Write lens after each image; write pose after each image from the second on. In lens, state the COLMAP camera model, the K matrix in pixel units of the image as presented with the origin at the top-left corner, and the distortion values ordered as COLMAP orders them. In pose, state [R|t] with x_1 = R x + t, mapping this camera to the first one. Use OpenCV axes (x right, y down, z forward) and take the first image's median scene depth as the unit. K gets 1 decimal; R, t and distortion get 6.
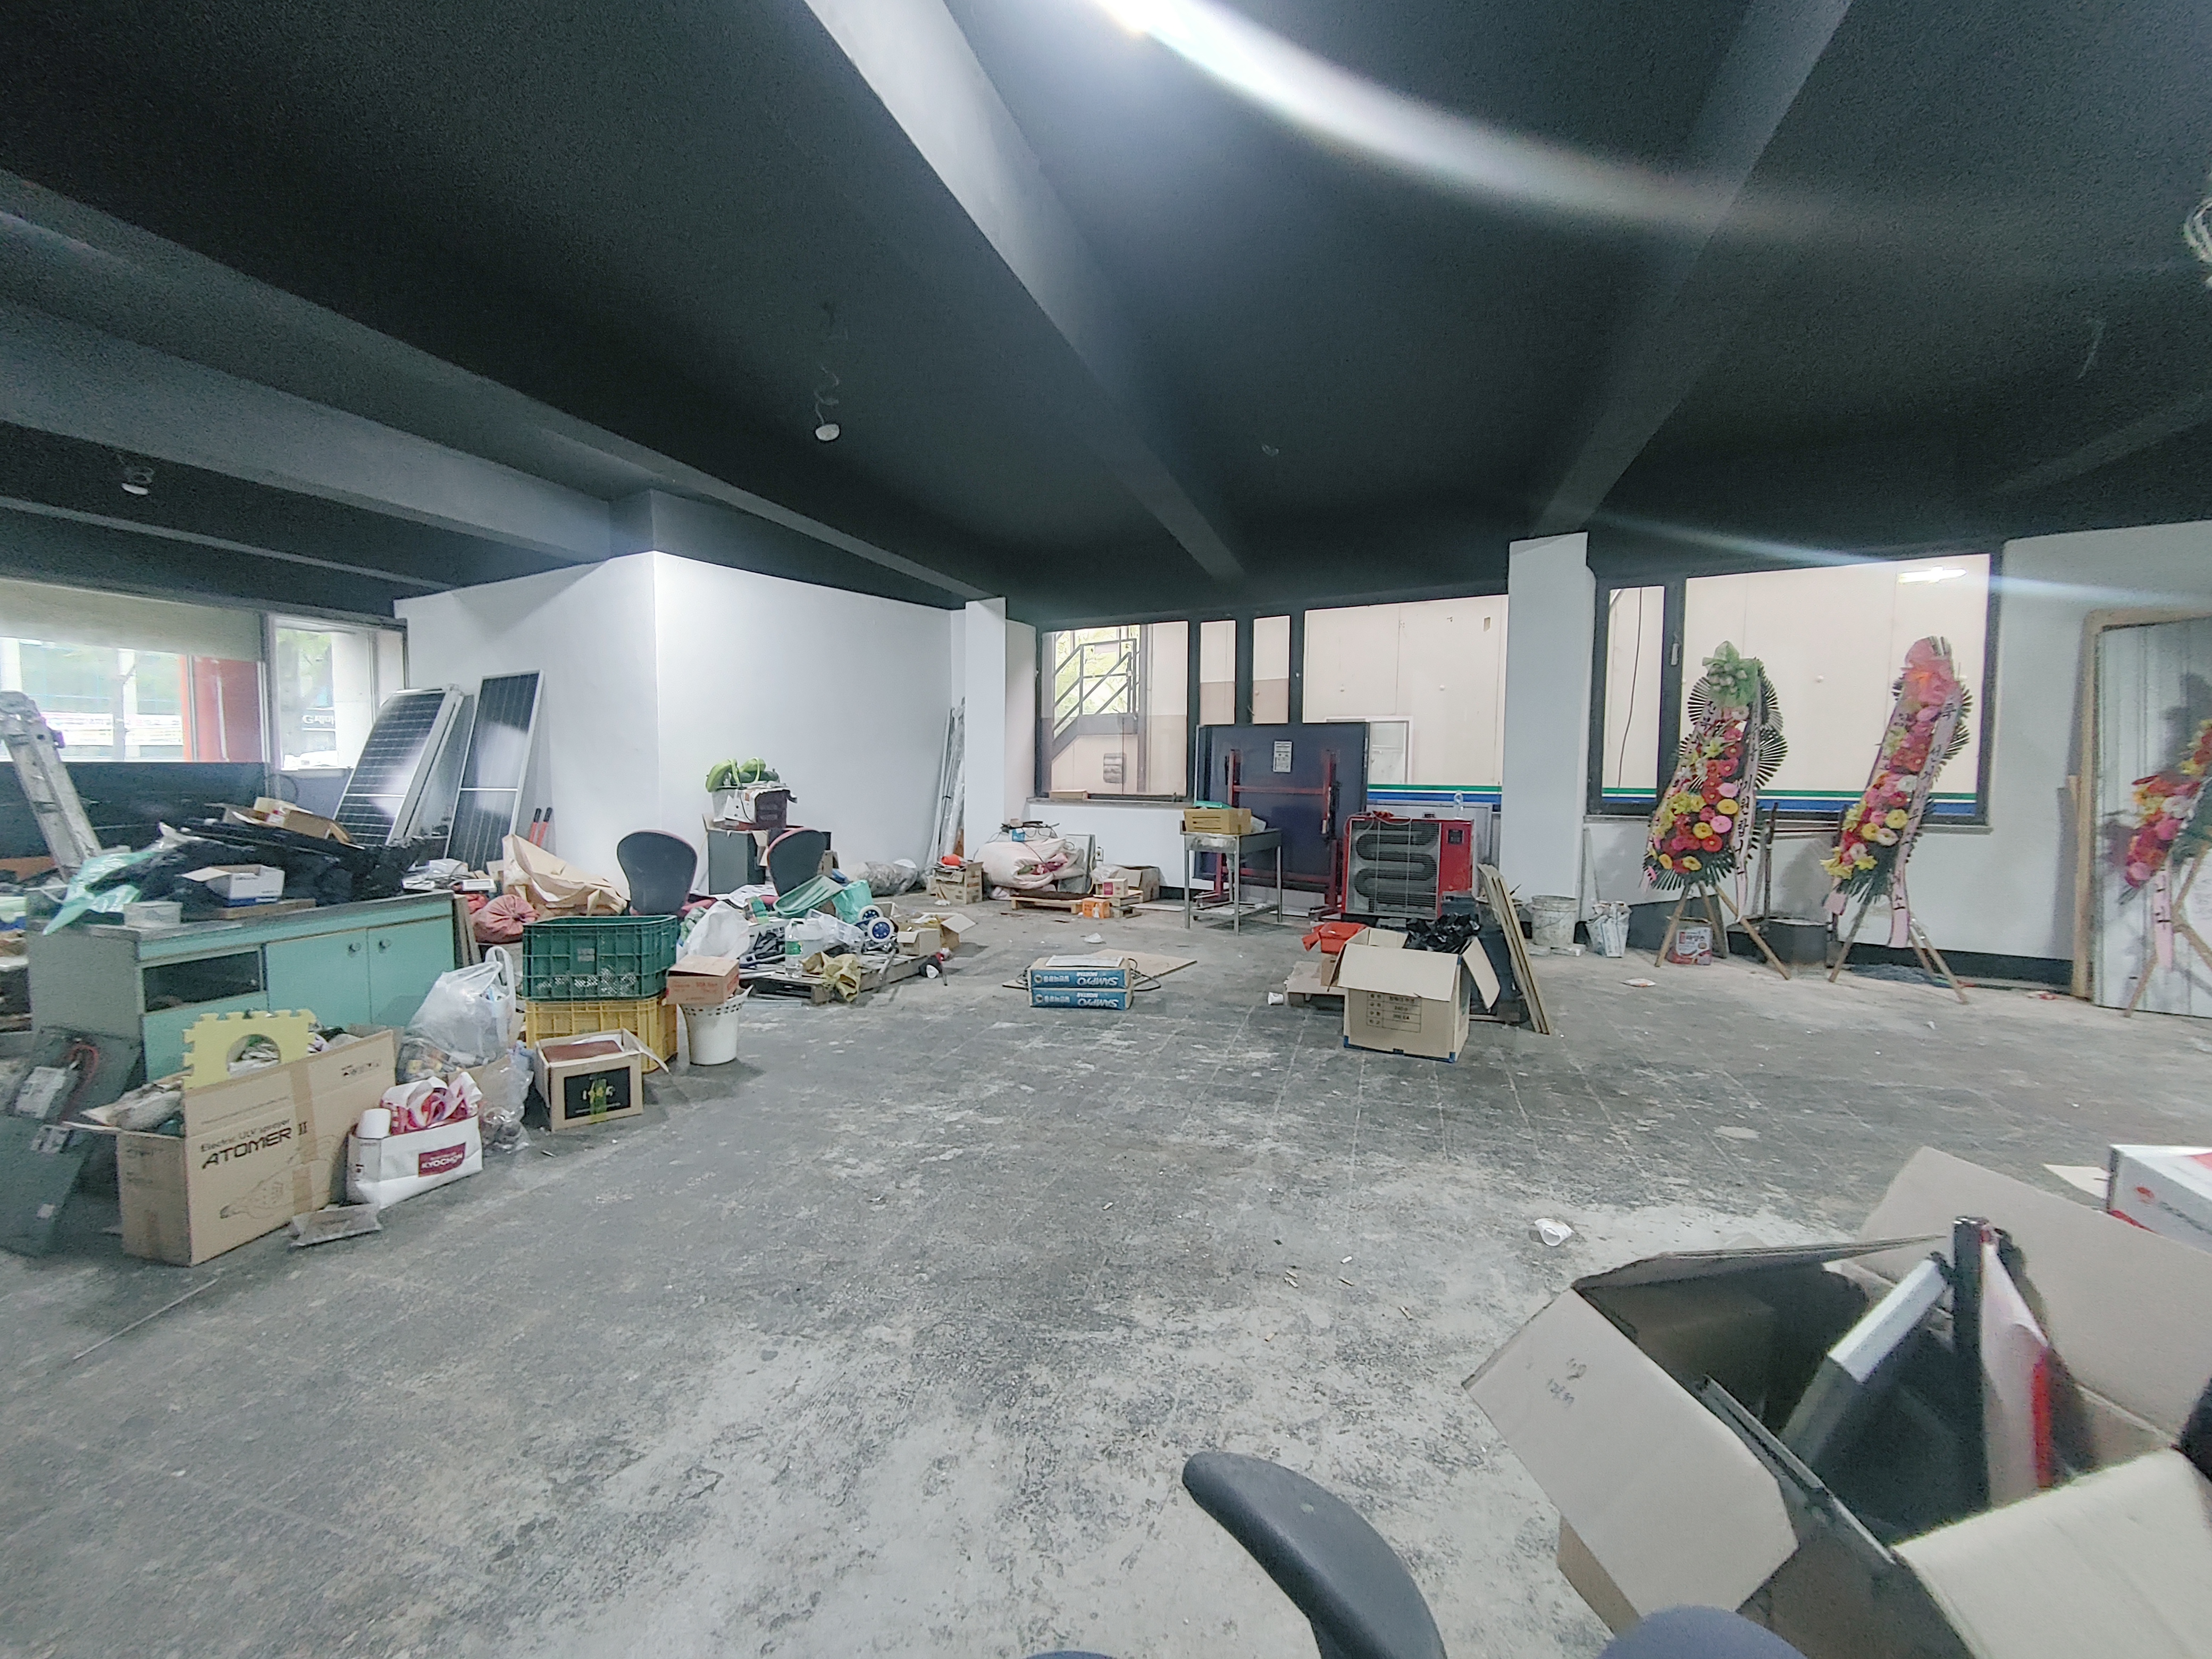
lens RADIAL K [[943.5, 0, 1103.1], [0, 943.5, 822.2], [0, 0, 1]] dist [0.001043, -0.000114]
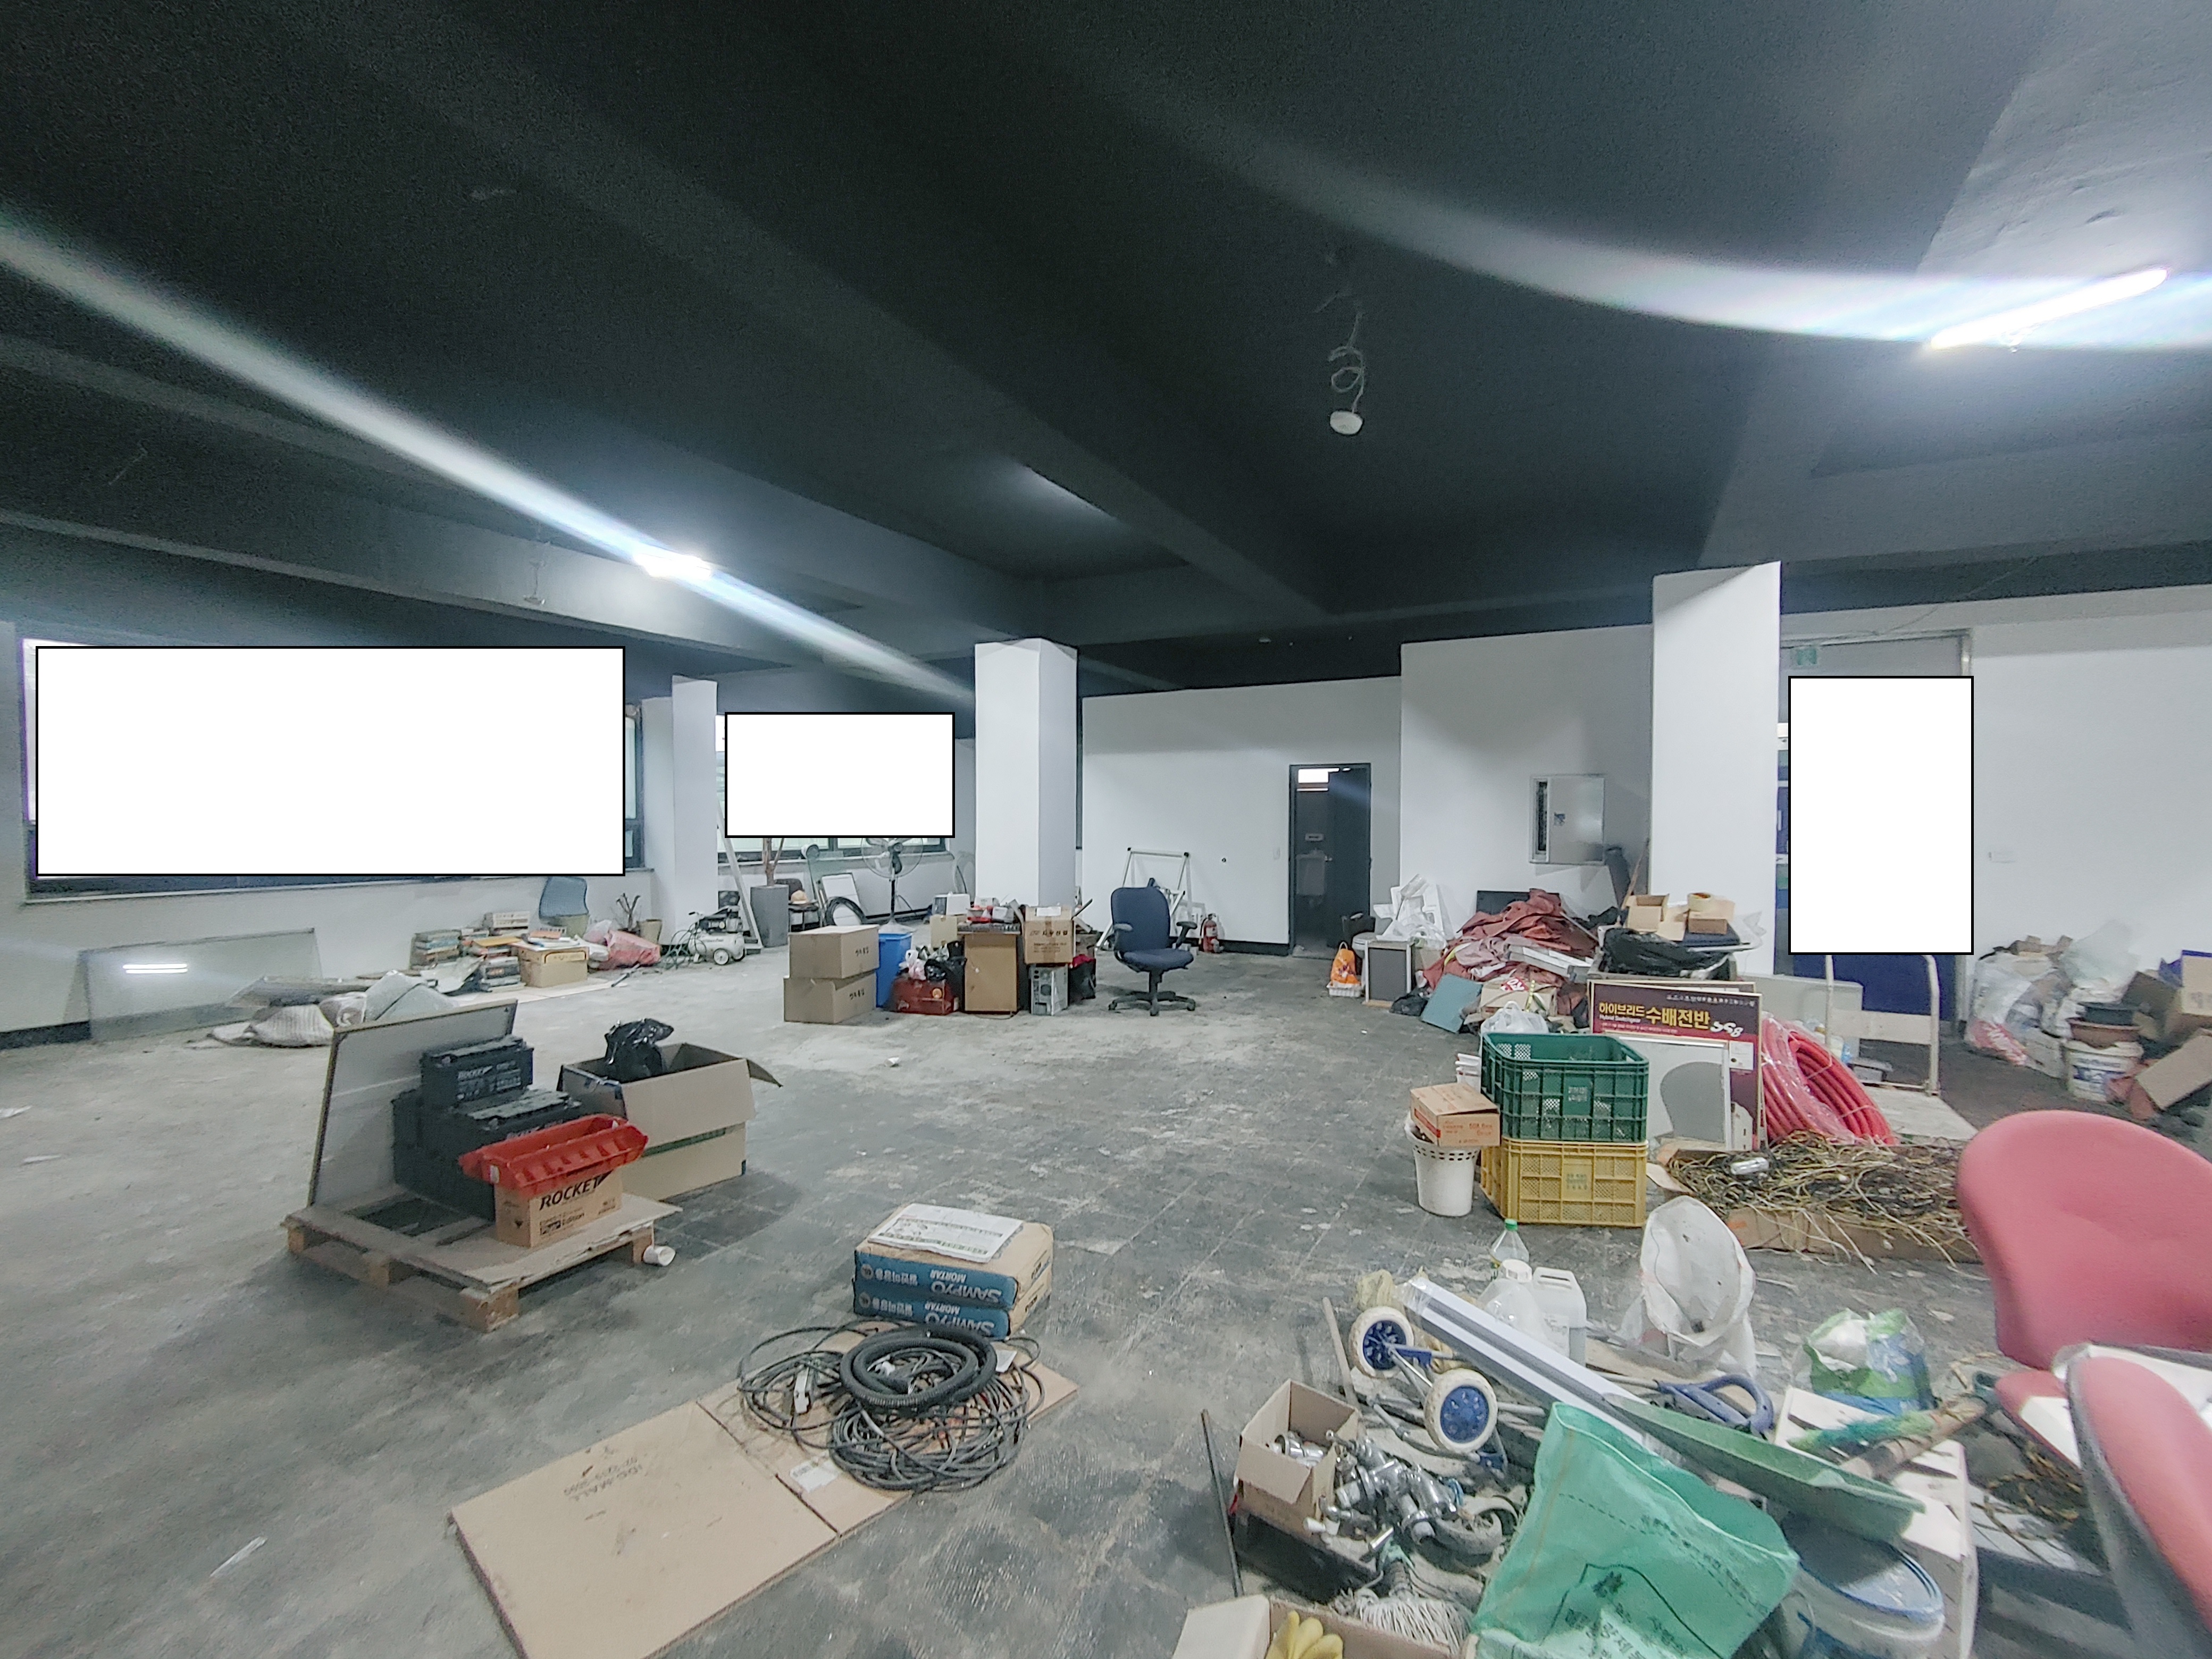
lens RADIAL K [[947.1, 0, 1127.4], [0, 947.1, 820.5], [0, 0, 1]] dist [0.001654, 0.000298]
pose [[-0.984014, -0.011653, 0.177710, -0.224484], [0.000214, 0.997779, 0.066614, -0.135649], [-0.178092, 0.065587, -0.981826, 1.539924]]
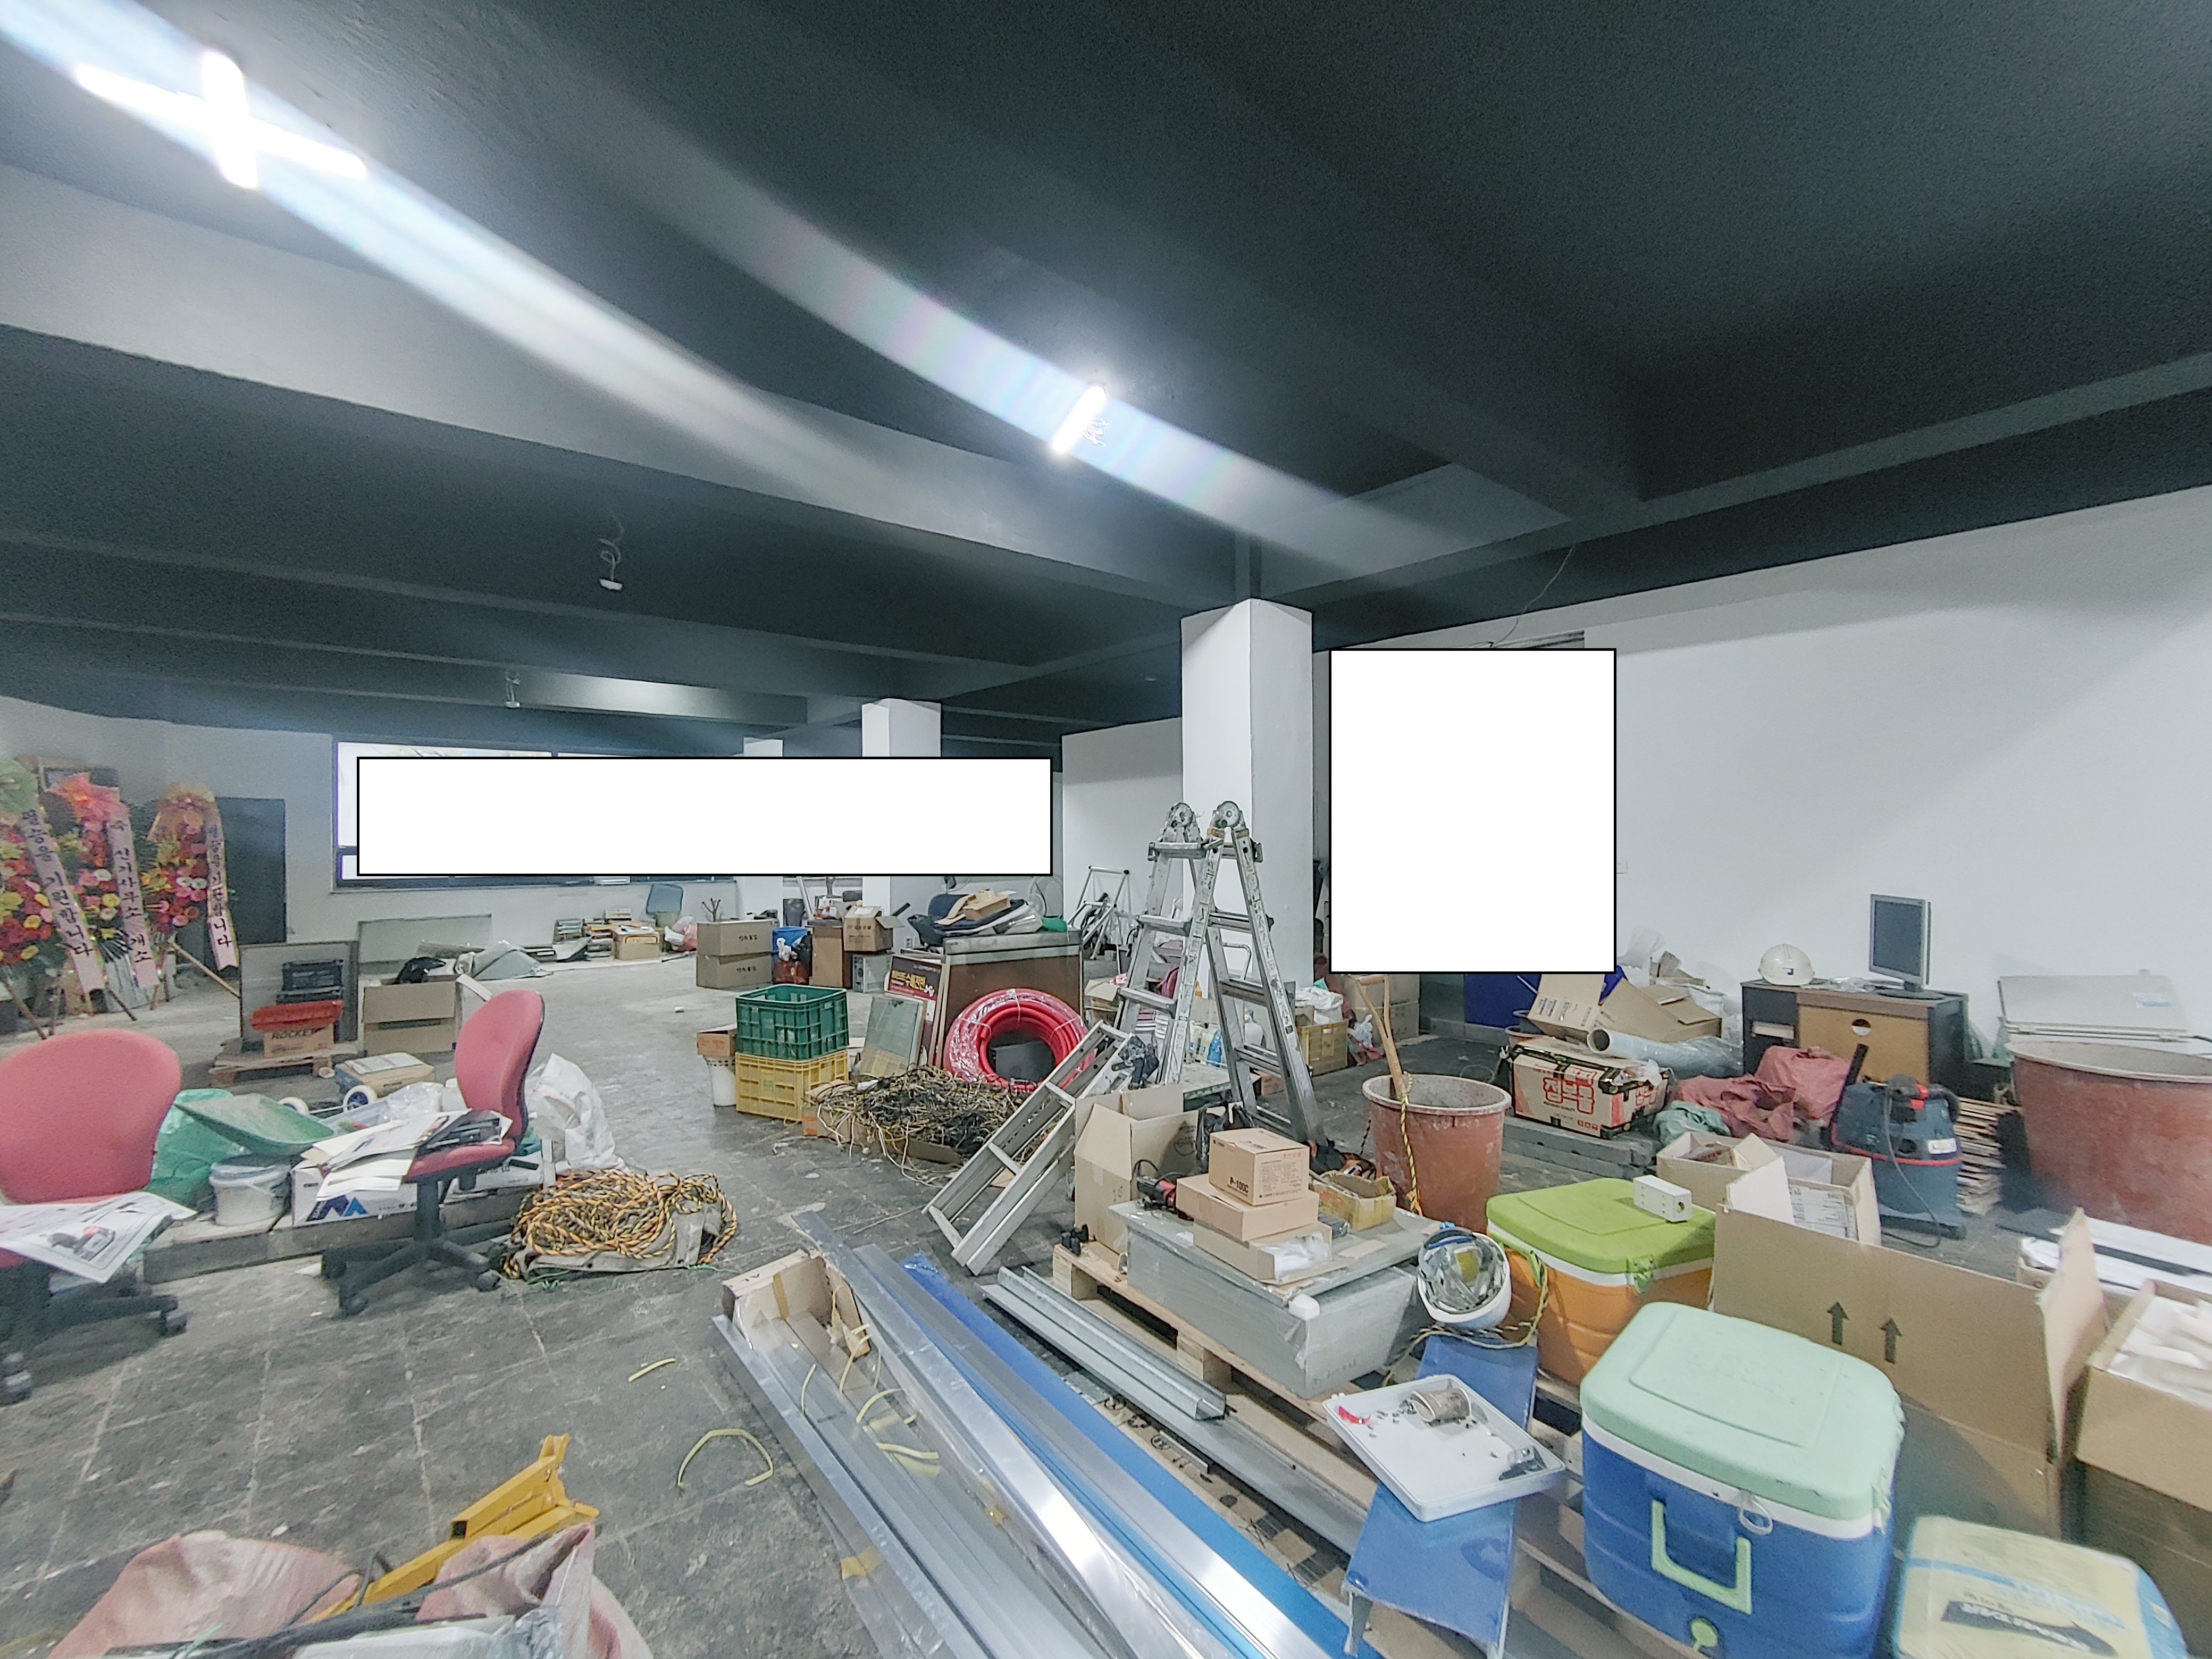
lens RADIAL K [[943.5, 0, 1103.1], [0, 943.5, 822.2], [0, 0, 1]] dist [0.001043, -0.000114]
pose [[-0.837603, 0.010230, 0.546184, -1.237907], [0.032389, 0.998996, 0.030958, -0.117103], [-0.545319, 0.043621, -0.837093, 1.435065]]
